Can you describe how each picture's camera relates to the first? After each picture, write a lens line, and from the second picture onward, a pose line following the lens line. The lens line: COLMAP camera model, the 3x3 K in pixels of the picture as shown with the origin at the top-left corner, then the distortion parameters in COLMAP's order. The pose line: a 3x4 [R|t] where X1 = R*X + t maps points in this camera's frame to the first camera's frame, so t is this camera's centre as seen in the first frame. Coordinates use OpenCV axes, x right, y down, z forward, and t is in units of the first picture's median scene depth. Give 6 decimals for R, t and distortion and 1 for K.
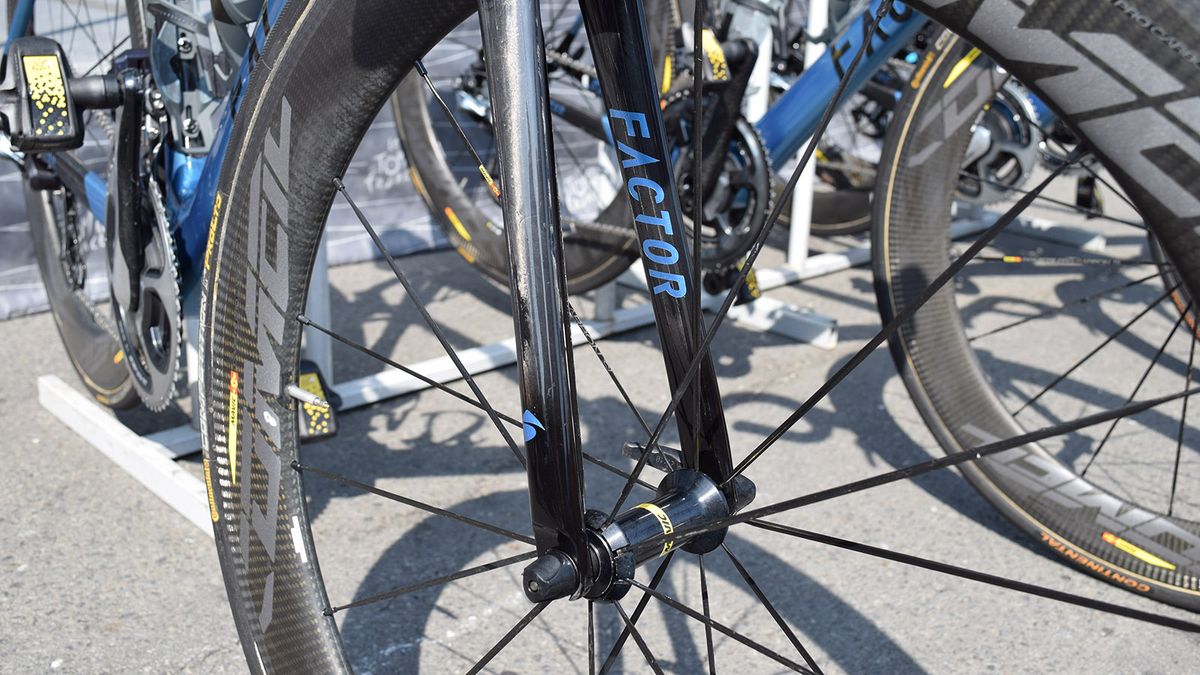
lens RADIAL K [[1193.7, 0, 598.8], [0, 1193.7, 260.3], [0, 0, 1]] dist [-0.086241, 0.019753]
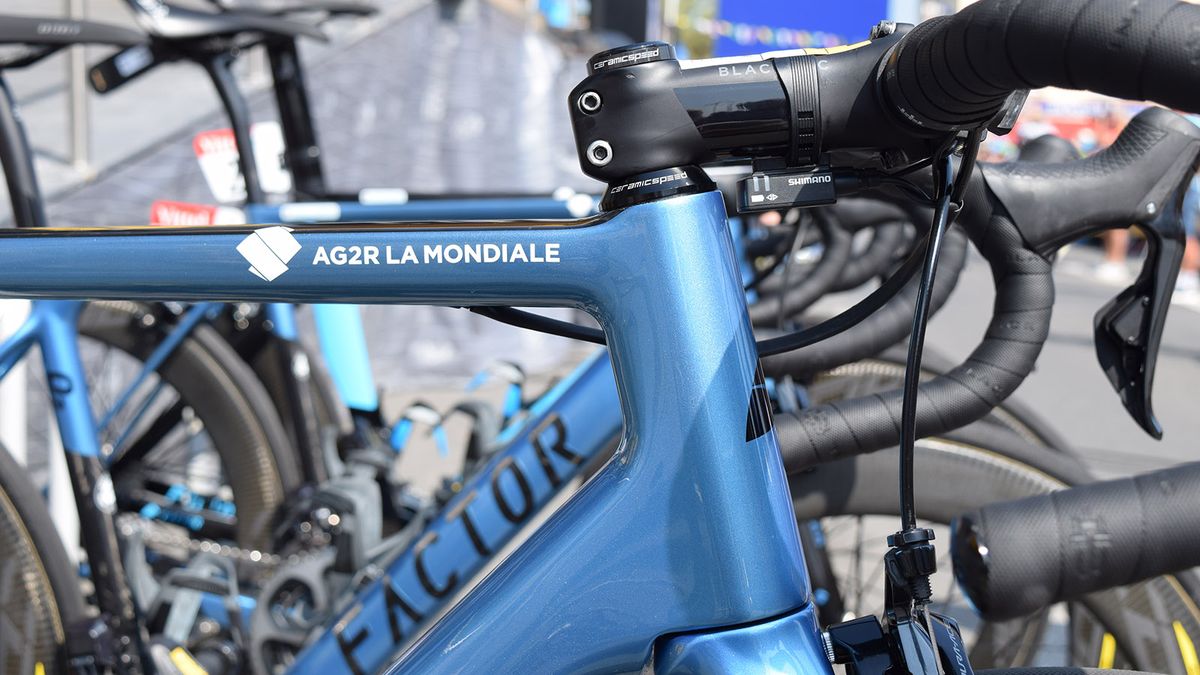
lens RADIAL K [[1782.8, 0, 593.9], [0, 1782.8, 271.0], [0, 0, 1]] dist [-0.015467, -0.049472]
pose [[0.752053, -0.064364, 0.655953, -0.439536], [0.187917, 0.974852, -0.119793, -0.266925], [-0.631747, 0.213355, 0.745236, 0.033058]]
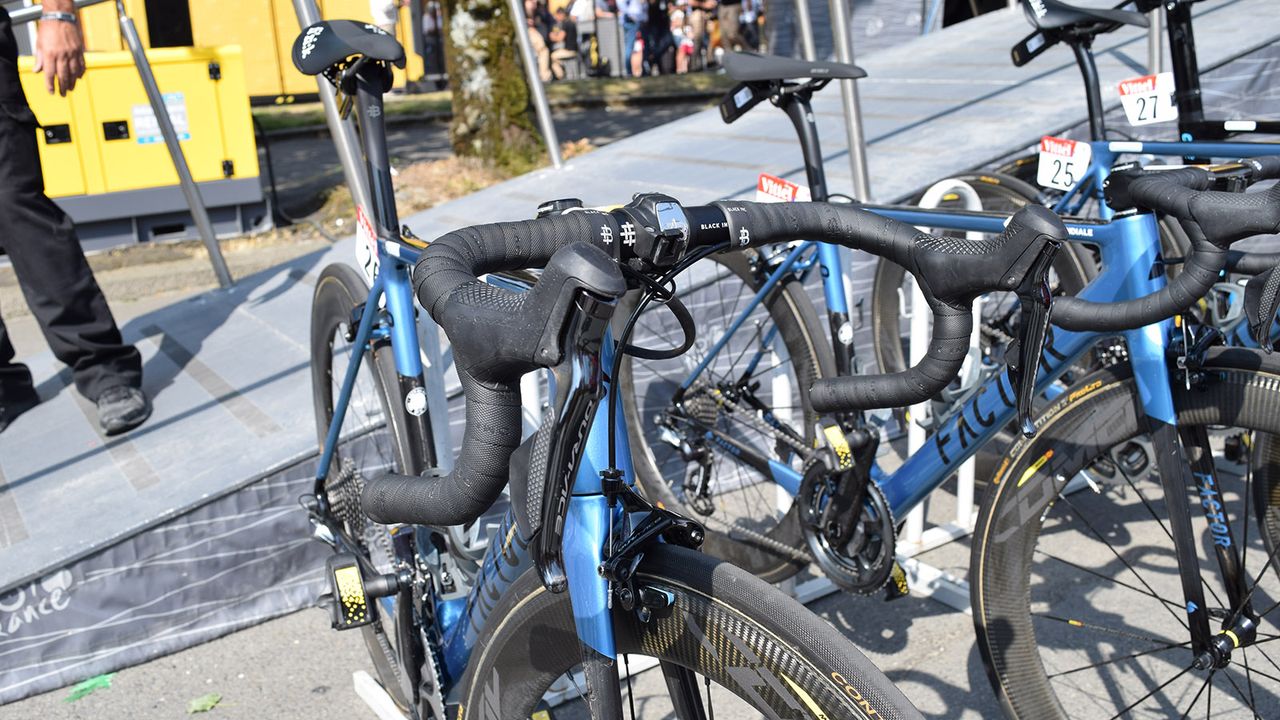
lens RADIAL K [[1148.1, 0, 636.6], [0, 1148.1, 413.7], [0, 0, 1]] dist [-0.085047, 0.012375]
pose [[0.980669, -0.038283, -0.191894, 0.132013], [0.046344, 0.998214, 0.037696, -0.294338], [0.190108, -0.045860, 0.980691, -0.265842]]
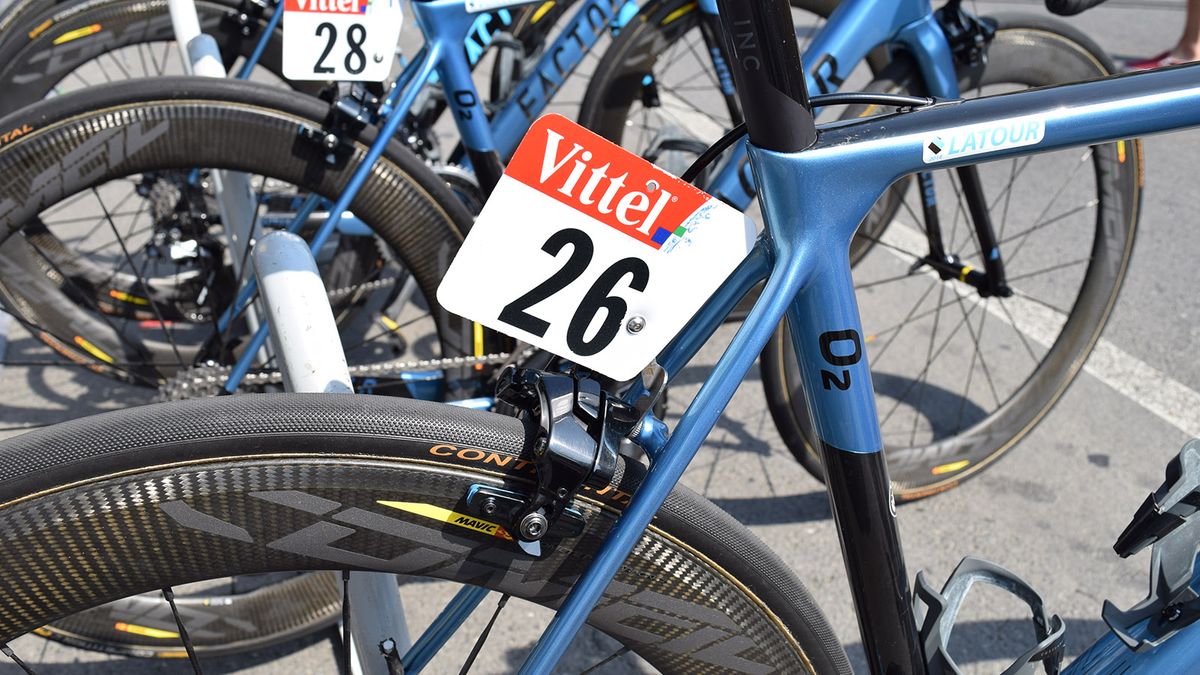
lens RADIAL K [[1076.4, 0, 596.8], [0, 1076.4, 387.9], [0, 0, 1]] dist [-0.085047, 0.012375]
pose [[0.383234, -0.524043, 0.760599, -0.685543], [0.321967, 0.847613, 0.421770, -0.549350], [-0.865719, 0.083251, 0.493558, 0.693263]]
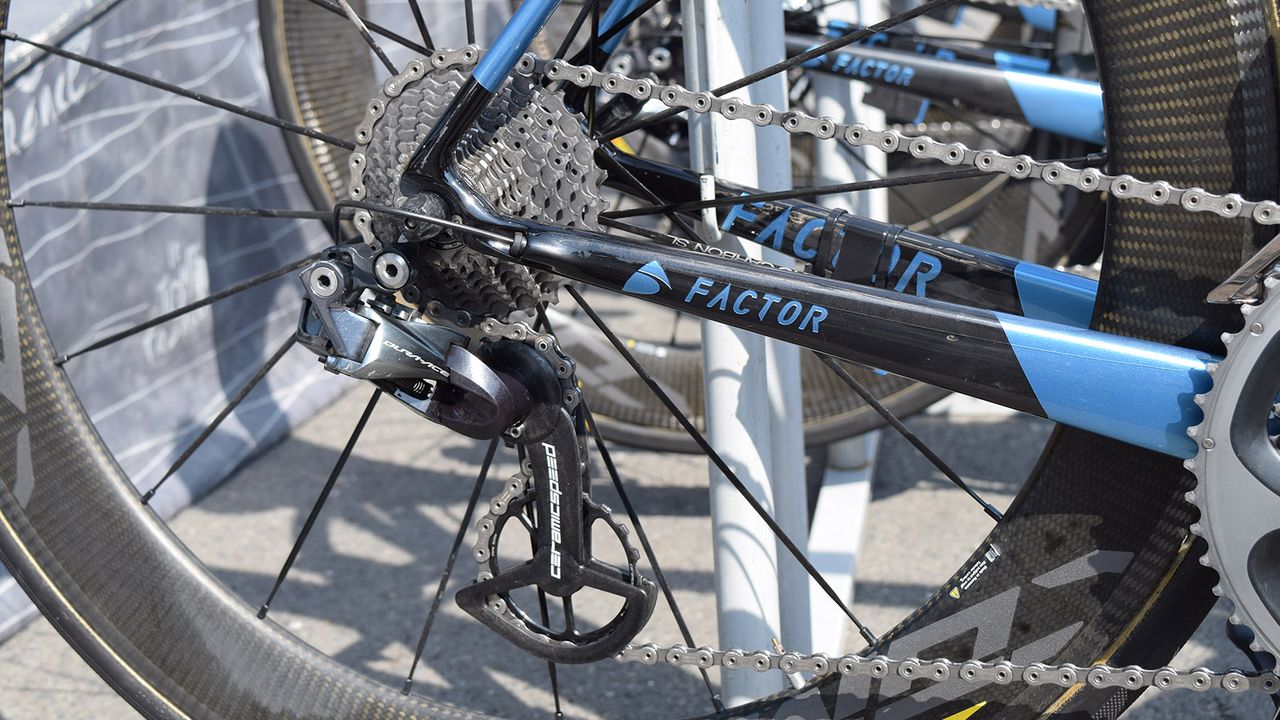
lens RADIAL K [[2013.7, 0, 579.8], [0, 2013.7, 354.2], [0, 0, 1]] dist [-0.020794, -0.025409]
pose [[0.825414, -0.235369, 0.513121, -0.858545], [0.238868, 0.969177, 0.060315, -0.128876], [-0.511502, 0.072783, 0.856194, 0.444648]]
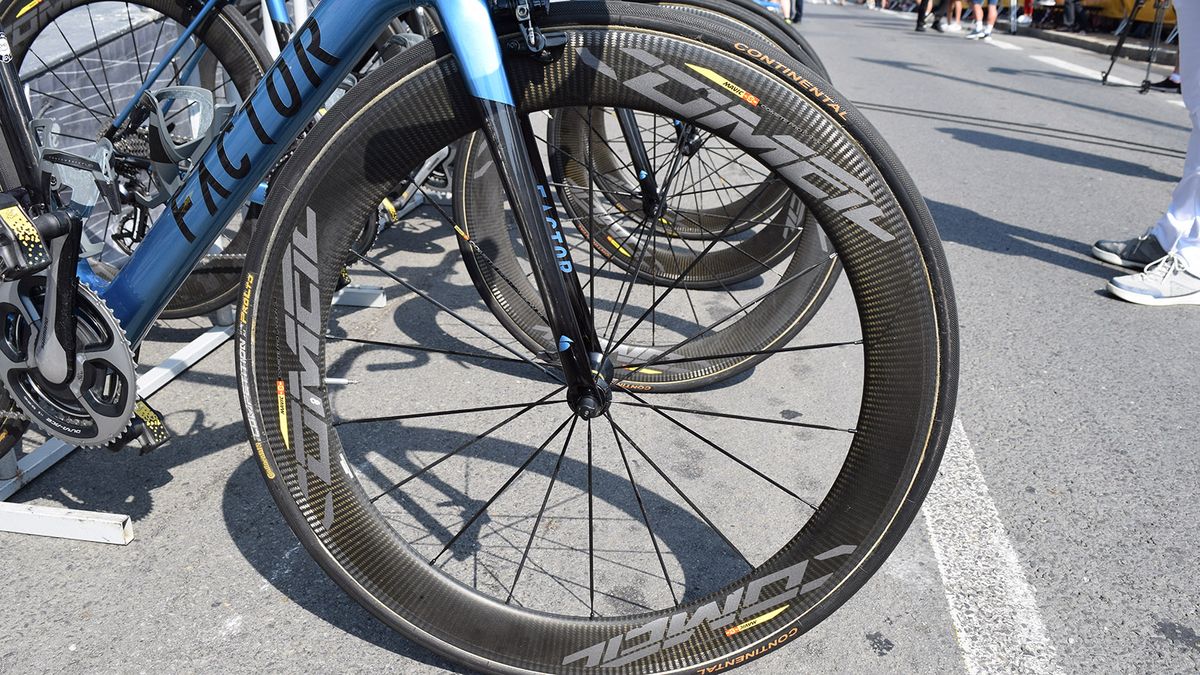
lens RADIAL K [[965.6, 0, 592.1], [0, 965.6, 352.8], [0, 0, 1]] dist [-0.095059, 0.017301]
pose [[0.802523, -0.252289, 0.540655, -0.396534], [0.181969, 0.966520, 0.180907, -0.060575], [-0.568195, -0.046800, 0.821562, -0.184165]]
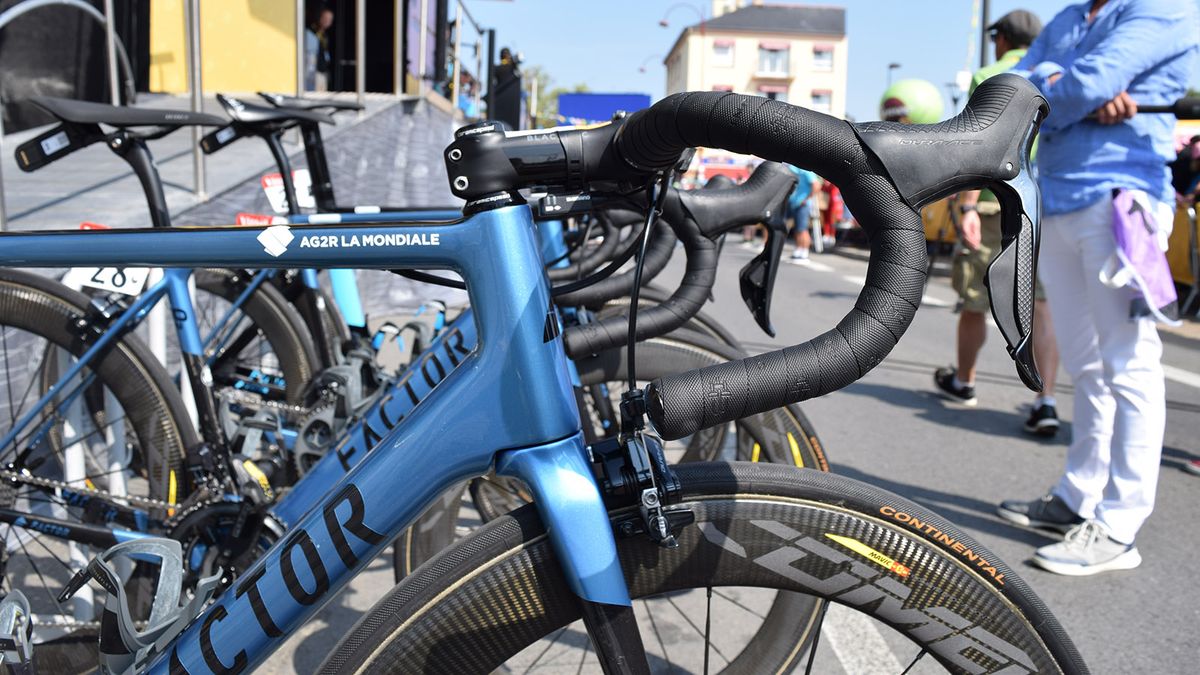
lens RADIAL K [[961.4, 0, 590.6], [0, 961.4, 267.8], [0, 0, 1]] dist [-0.088454, 0.003117]
pose [[0.681034, -0.083566, 0.727468, -0.415318], [0.206436, 0.975081, -0.081249, -0.264638], [-0.702551, 0.205509, 0.681314, 0.032126]]
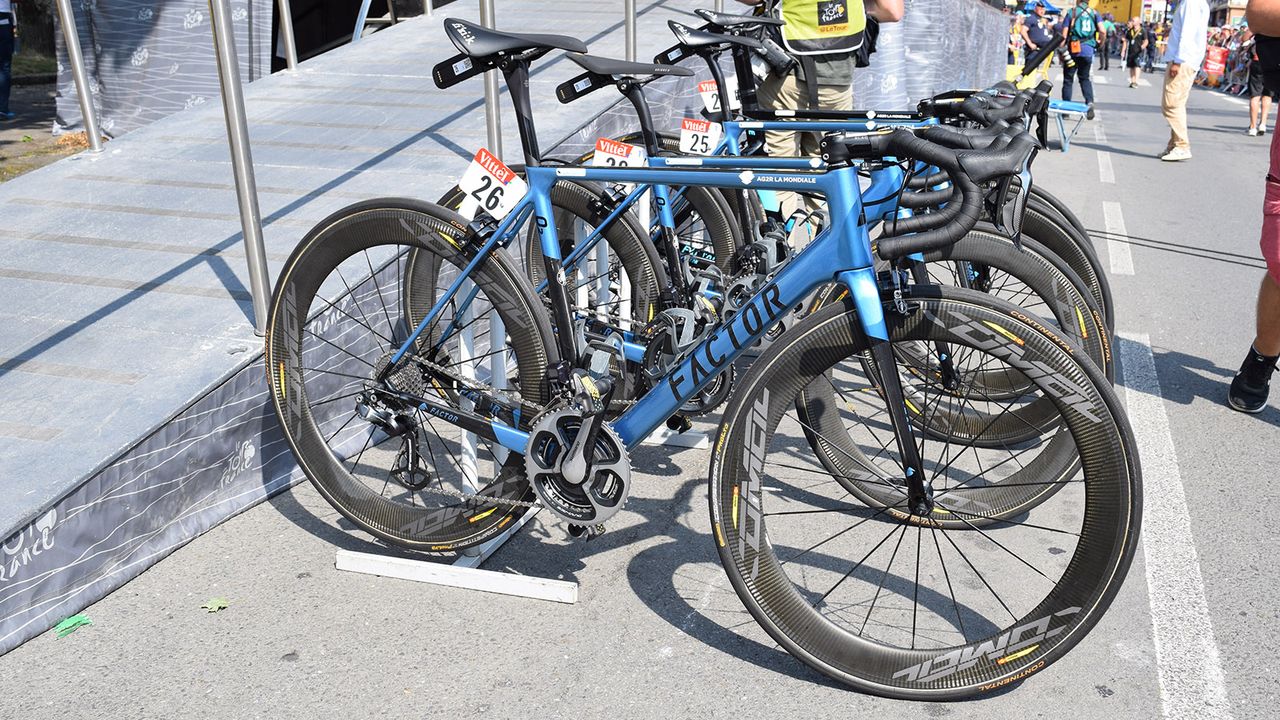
lens RADIAL K [[1287.2, 0, 664.7], [0, 1287.2, 327.9], [0, 0, 1]] dist [-0.079764, -0.000451]
pose [[0.876667, -0.134160, 0.462013, -1.068925], [0.145537, 0.989290, 0.011117, -0.196557], [-0.458557, 0.057494, 0.886803, -0.952884]]
